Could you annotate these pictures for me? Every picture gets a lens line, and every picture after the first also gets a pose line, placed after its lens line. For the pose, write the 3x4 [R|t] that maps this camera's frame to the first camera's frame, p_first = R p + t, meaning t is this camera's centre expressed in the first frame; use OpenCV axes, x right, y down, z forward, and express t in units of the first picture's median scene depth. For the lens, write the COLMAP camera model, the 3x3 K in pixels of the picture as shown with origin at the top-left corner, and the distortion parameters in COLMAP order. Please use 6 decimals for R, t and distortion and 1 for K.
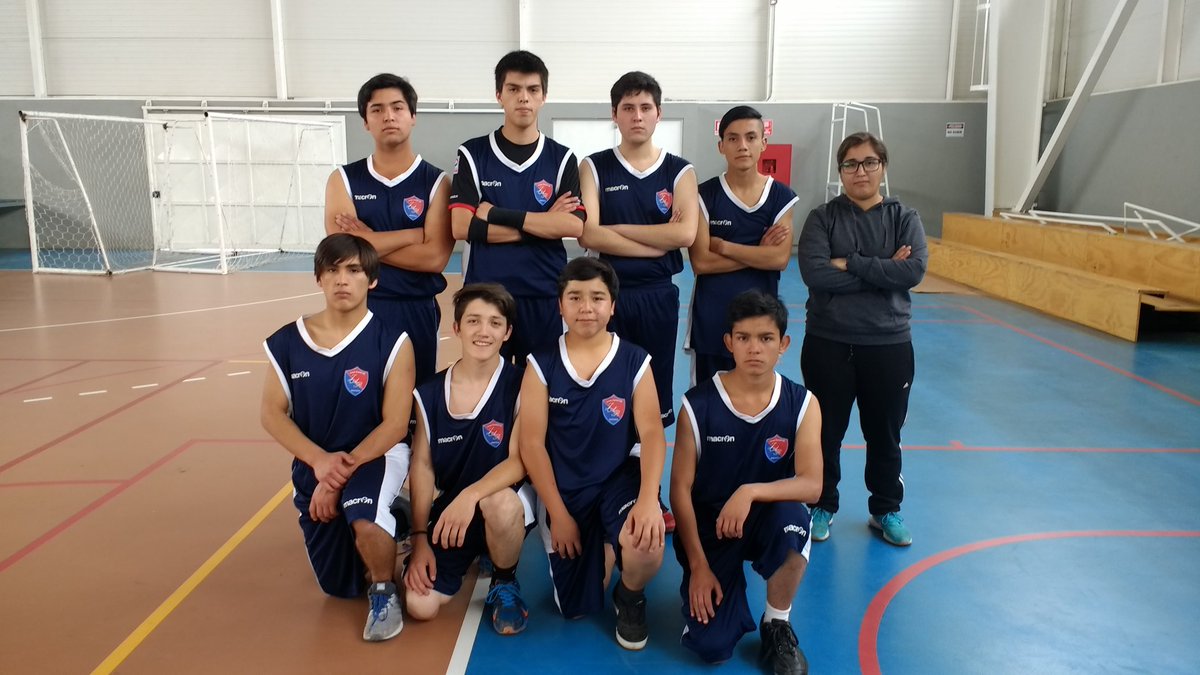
lens RADIAL K [[947.2, 0, 597.6], [0, 947.2, 338.8], [0, 0, 1]] dist [0.103494, -0.165835]
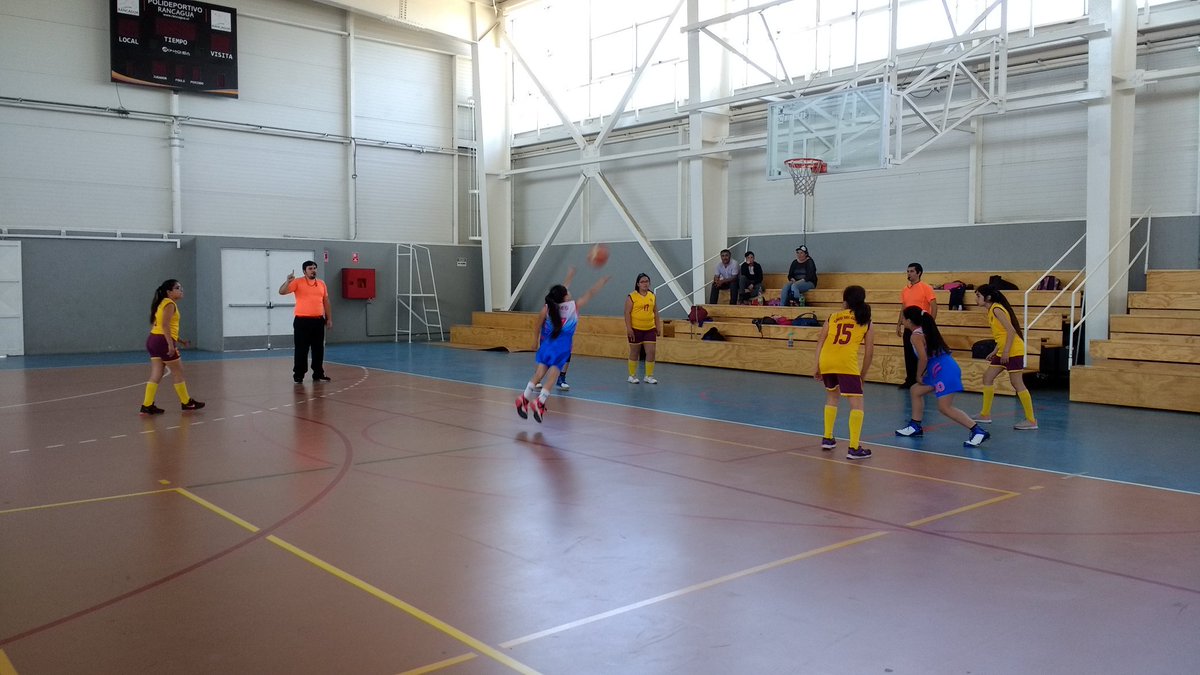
lens RADIAL K [[947.2, 0, 593.1], [0, 947.2, 333.4], [0, 0, 1]] dist [0.103494, -0.165835]
pose [[0.743555, -0.035095, 0.667753, -0.548352], [0.117765, 0.989886, -0.079108, 0.056484], [-0.658222, 0.137459, 0.740168, -0.327064]]
